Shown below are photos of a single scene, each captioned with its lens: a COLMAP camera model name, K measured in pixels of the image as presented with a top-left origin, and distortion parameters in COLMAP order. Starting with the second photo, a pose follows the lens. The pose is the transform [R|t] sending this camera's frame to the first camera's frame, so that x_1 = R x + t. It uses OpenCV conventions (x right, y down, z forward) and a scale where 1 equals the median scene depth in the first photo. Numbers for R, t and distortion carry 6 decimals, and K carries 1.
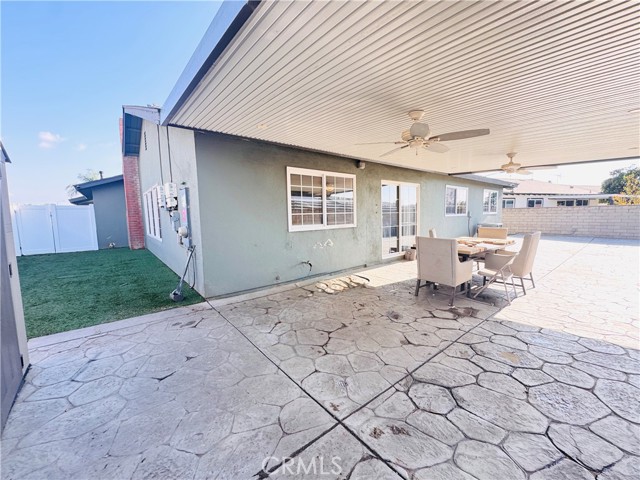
lens RADIAL K [[257.8, 0, 318.6], [0, 257.8, 239.7], [0, 0, 1]] dist [-0.000259, 0.000333]
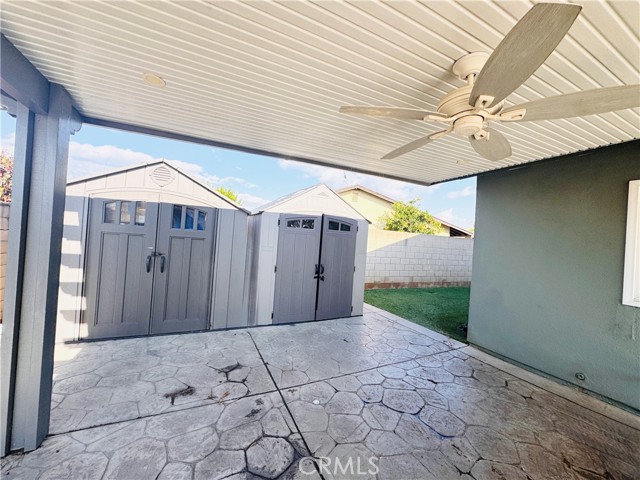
lens RADIAL K [[257.8, 0, 320.3], [0, 257.8, 238.2], [0, 0, 1]] dist [-0.000259, 0.000333]
pose [[-0.227843, -0.006828, -0.973674, 0.848383], [-0.159395, 0.986747, 0.030379, -0.128843], [0.960563, 0.162120, -0.225912, 0.827478]]
